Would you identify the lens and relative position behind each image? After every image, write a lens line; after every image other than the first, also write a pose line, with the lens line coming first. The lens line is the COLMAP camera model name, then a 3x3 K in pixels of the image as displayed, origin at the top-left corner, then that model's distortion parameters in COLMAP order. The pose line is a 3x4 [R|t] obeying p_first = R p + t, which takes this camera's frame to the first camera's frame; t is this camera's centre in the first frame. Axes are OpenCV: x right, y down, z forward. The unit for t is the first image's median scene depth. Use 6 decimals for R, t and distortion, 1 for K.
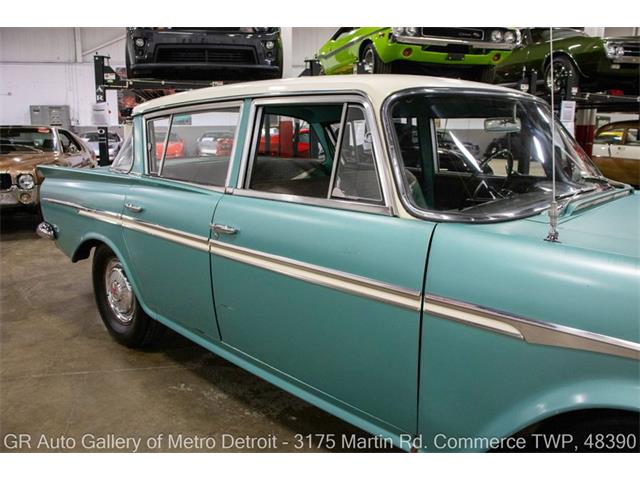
lens RADIAL K [[502.4, 0, 316.5], [0, 502.4, 241.5], [0, 0, 1]] dist [-0.107475, 0.058390]
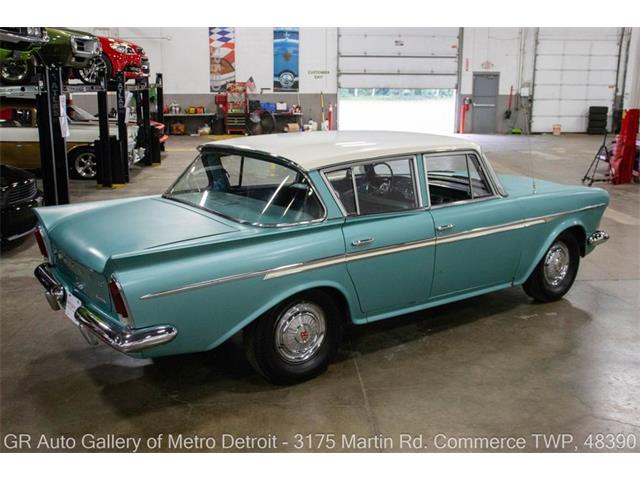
lens RADIAL K [[657.5, 0, 278.5], [0, 657.5, 240.1], [0, 0, 1]] dist [-0.040927, 0.040467]
pose [[0.217637, -0.235396, 0.947219, -1.342503], [0.217267, 0.957815, 0.188109, -0.292269], [-0.951541, 0.164860, 0.259599, 0.504597]]
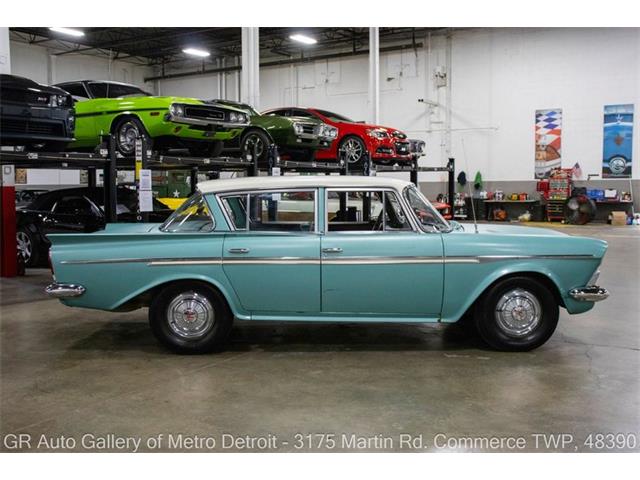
lens RADIAL K [[657.5, 0, 278.5], [0, 657.5, 240.1], [0, 0, 1]] dist [-0.040927, 0.040467]
pose [[0.754099, -0.067032, 0.653331, -1.109375], [0.154874, 0.984873, -0.077713, 0.056813], [-0.638239, 0.159788, 0.753073, -0.474663]]
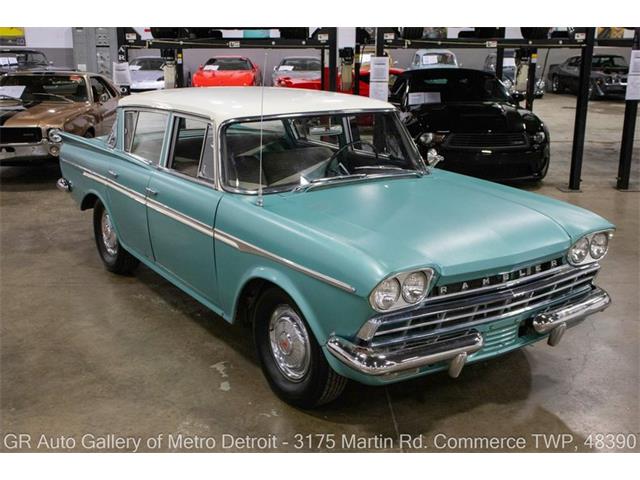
lens RADIAL K [[678.3, 0, 320.0], [0, 678.3, 240.0], [0, 0, 1]] dist [-0.008211, 0.033207]
pose [[0.982276, 0.051599, -0.180199, 0.412098], [-0.041248, 0.997302, 0.060725, -0.013515], [0.182846, -0.052216, 0.981754, -0.594776]]
